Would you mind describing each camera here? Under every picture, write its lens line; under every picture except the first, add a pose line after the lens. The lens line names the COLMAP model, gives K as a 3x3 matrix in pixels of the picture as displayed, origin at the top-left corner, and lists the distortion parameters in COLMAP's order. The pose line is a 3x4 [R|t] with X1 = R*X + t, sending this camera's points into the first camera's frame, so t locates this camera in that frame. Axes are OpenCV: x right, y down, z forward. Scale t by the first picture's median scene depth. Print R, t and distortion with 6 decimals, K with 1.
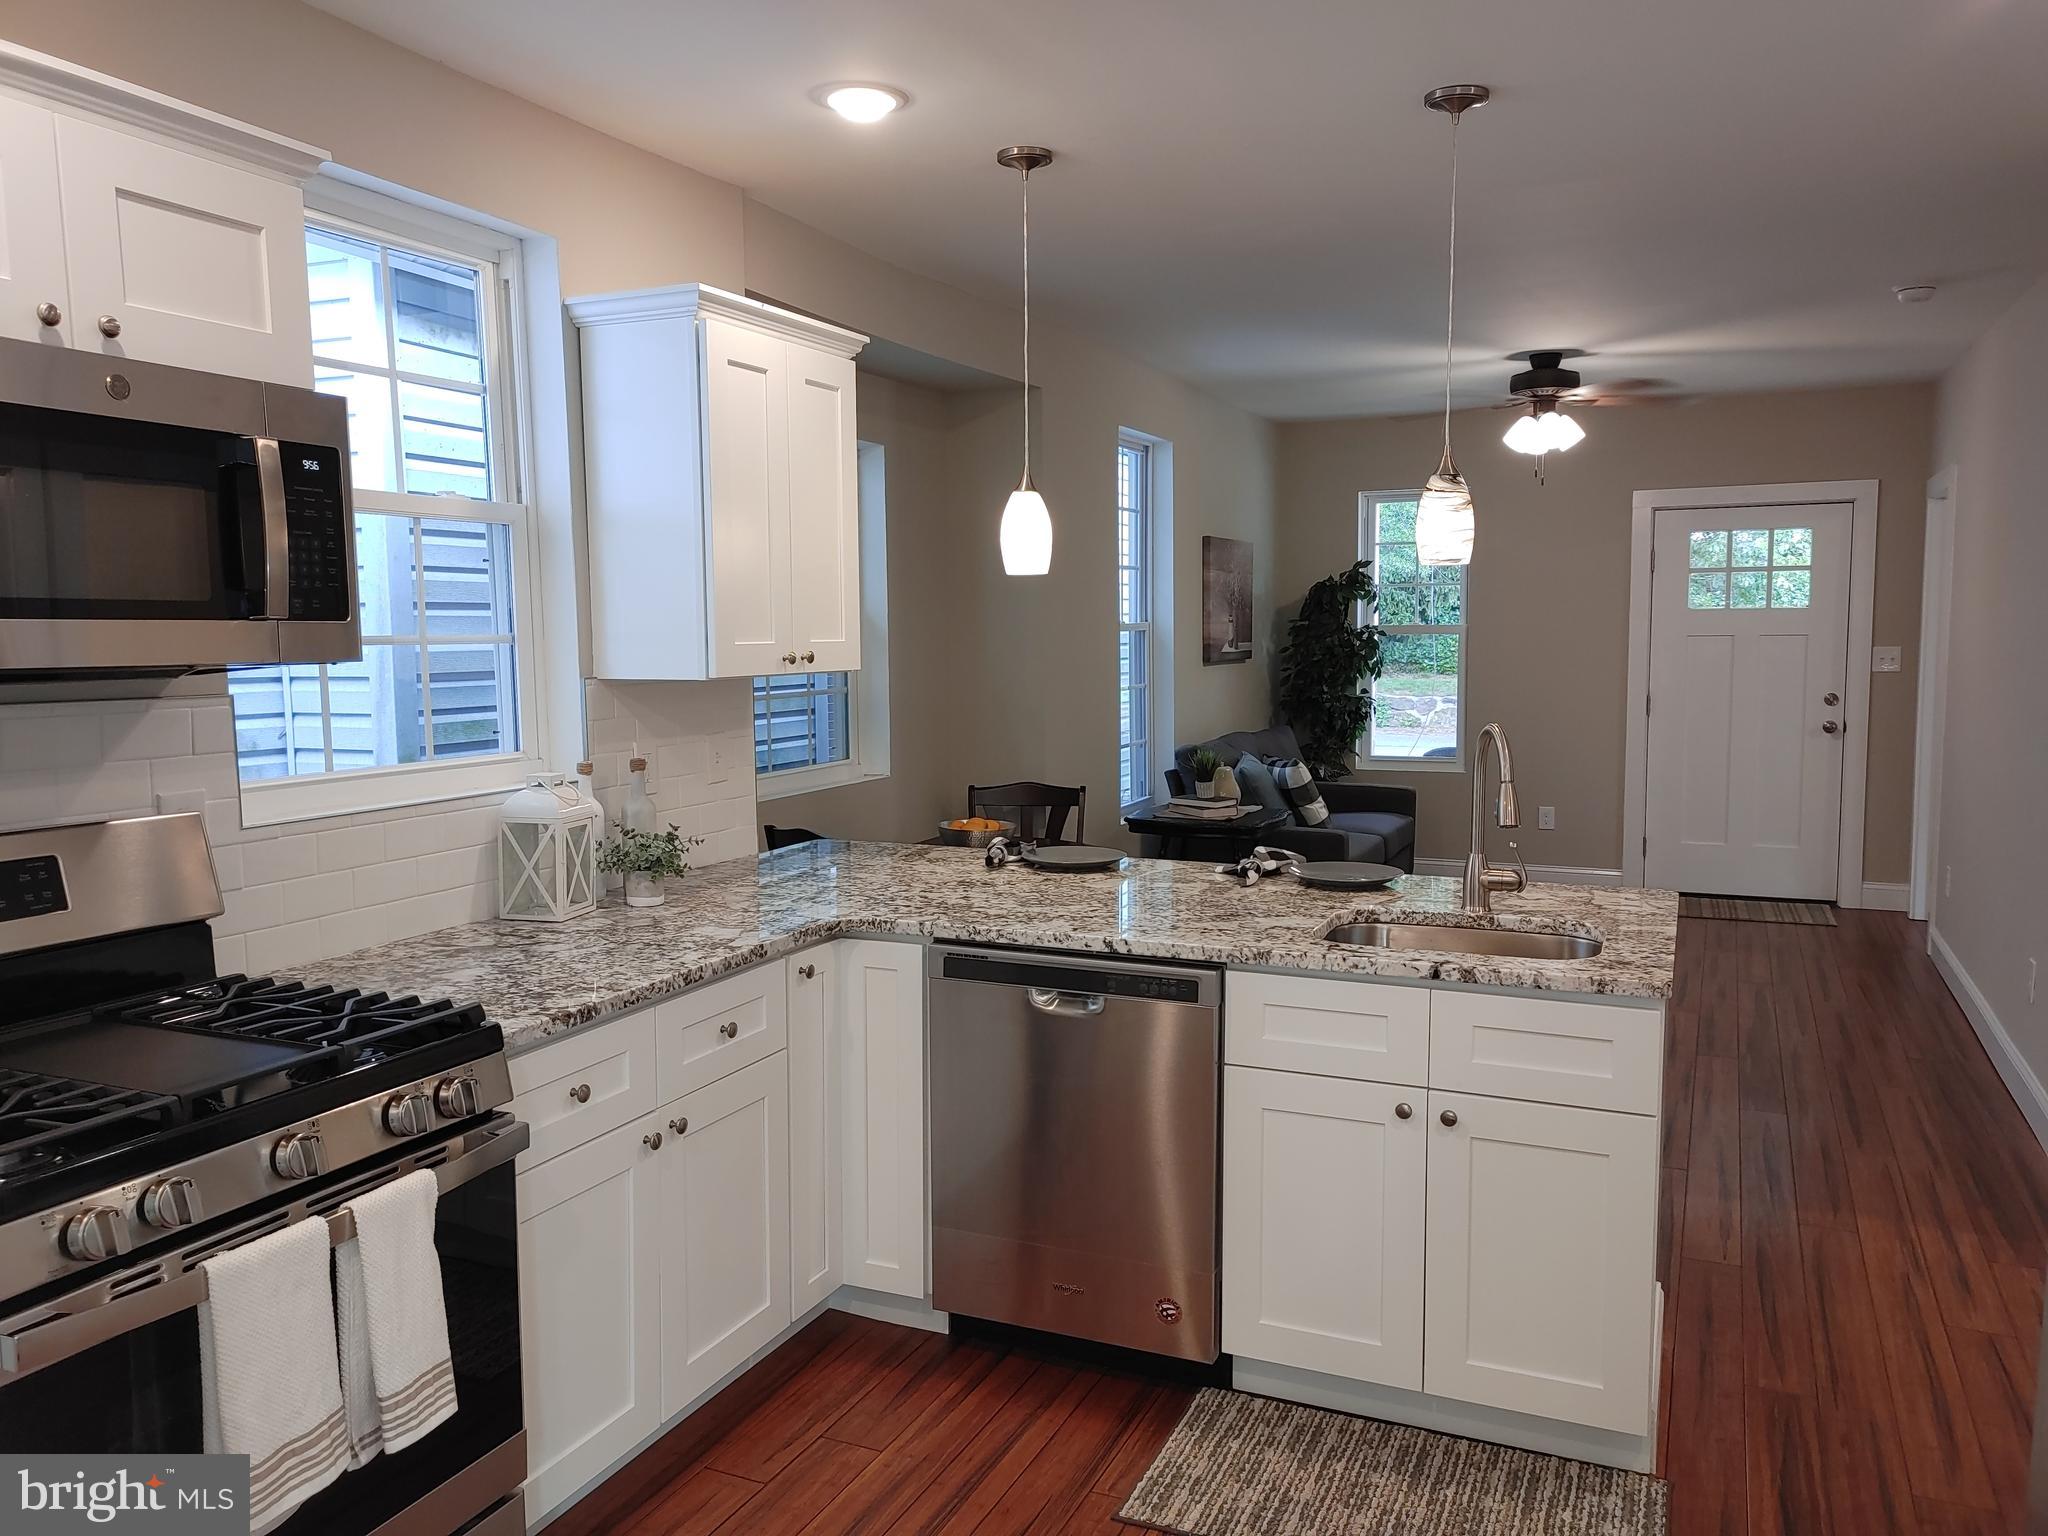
lens RADIAL K [[1555.9, 0, 1031.7], [0, 1555.9, 772.6], [0, 0, 1]] dist [0.045531, -0.041810]
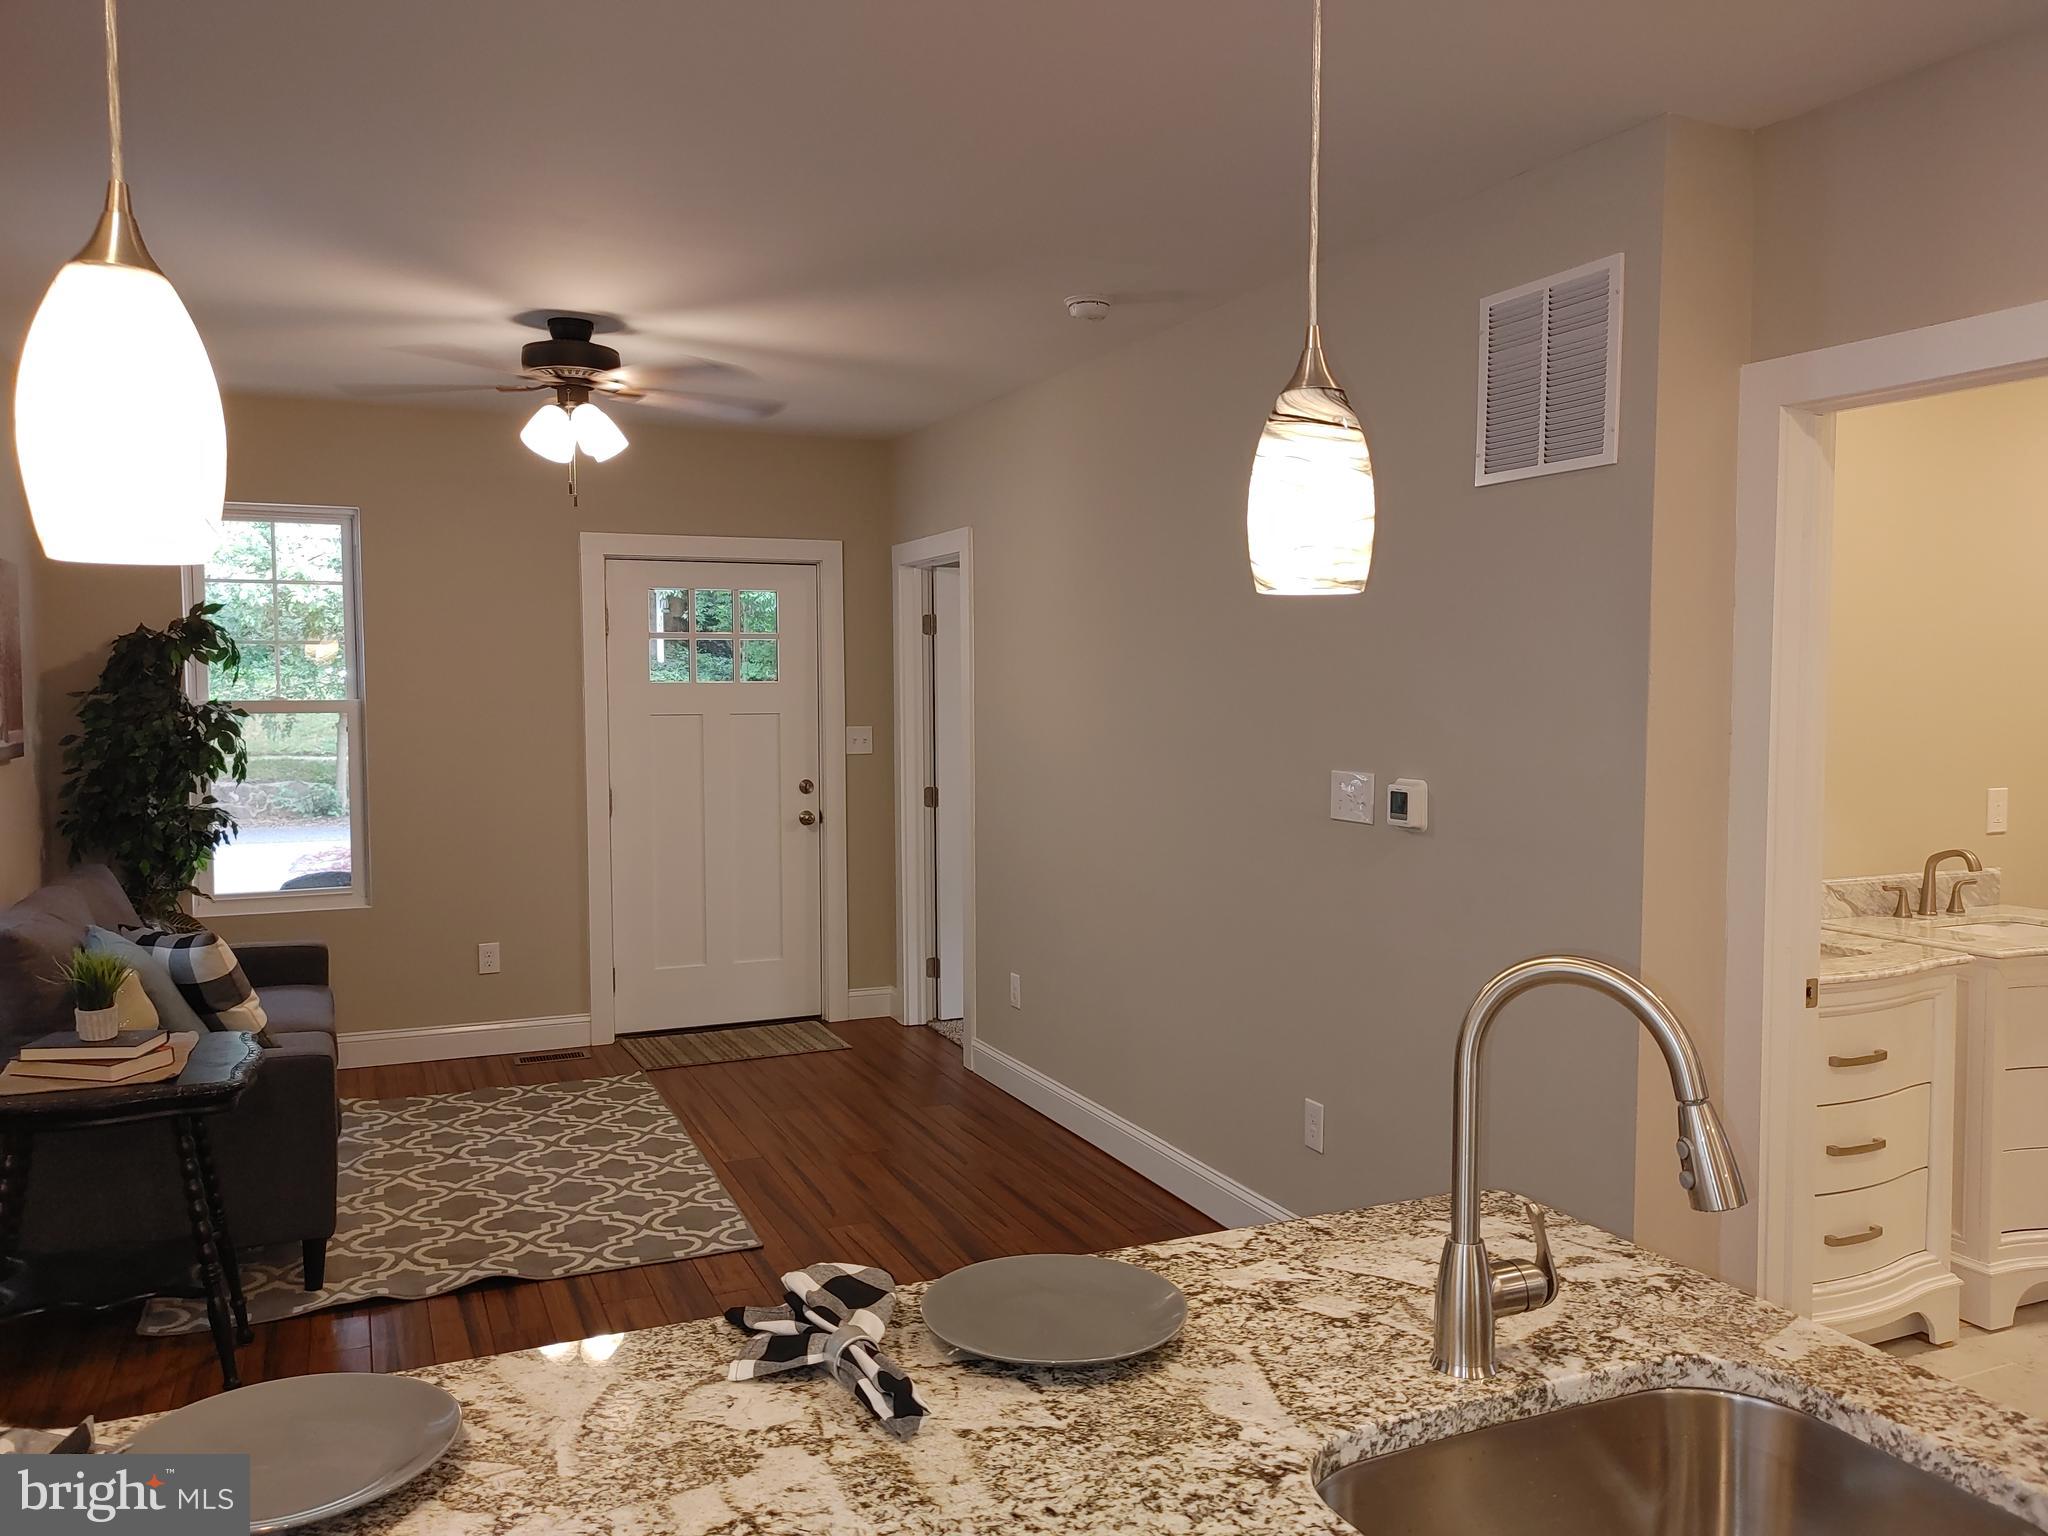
lens RADIAL K [[1556.0, 0, 1036.5], [0, 1556.0, 766.6], [0, 0, 1]] dist [0.056883, -0.053200]
pose [[0.670406, -0.032961, 0.741262, -0.089802], [0.067876, 0.997548, -0.017031, -0.060389], [-0.738883, 0.061731, 0.671000, 0.565027]]
